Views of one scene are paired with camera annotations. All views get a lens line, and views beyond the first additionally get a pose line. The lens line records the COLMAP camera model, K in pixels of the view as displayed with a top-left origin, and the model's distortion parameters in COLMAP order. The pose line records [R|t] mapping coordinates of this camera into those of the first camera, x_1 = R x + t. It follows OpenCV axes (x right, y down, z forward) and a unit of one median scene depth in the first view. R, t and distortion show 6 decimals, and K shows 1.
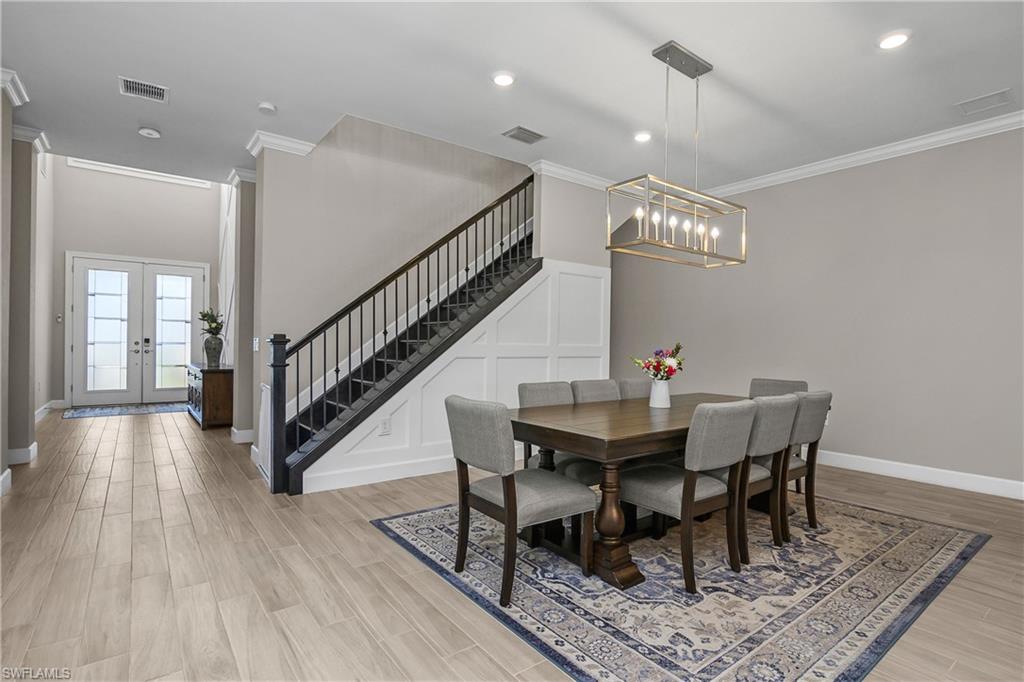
lens RADIAL K [[503.1, 0, 511.5], [0, 503.1, 346.8], [0, 0, 1]] dist [-0.017675, 0.000421]
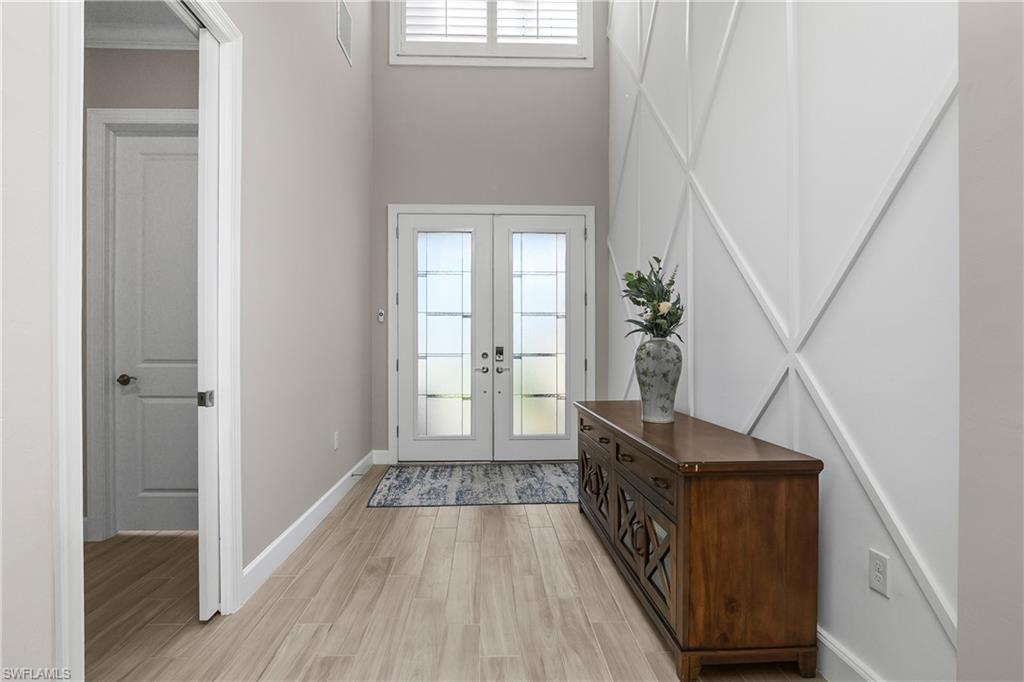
lens RADIAL K [[503.1, 0, 511.5], [0, 503.1, 346.8], [0, 0, 1]] dist [-0.017675, 0.000421]
pose [[0.831269, -0.012108, -0.555739, -0.409791], [0.007805, 0.999918, -0.010110, -0.011201], [0.555816, 0.004066, 0.831295, 0.542001]]
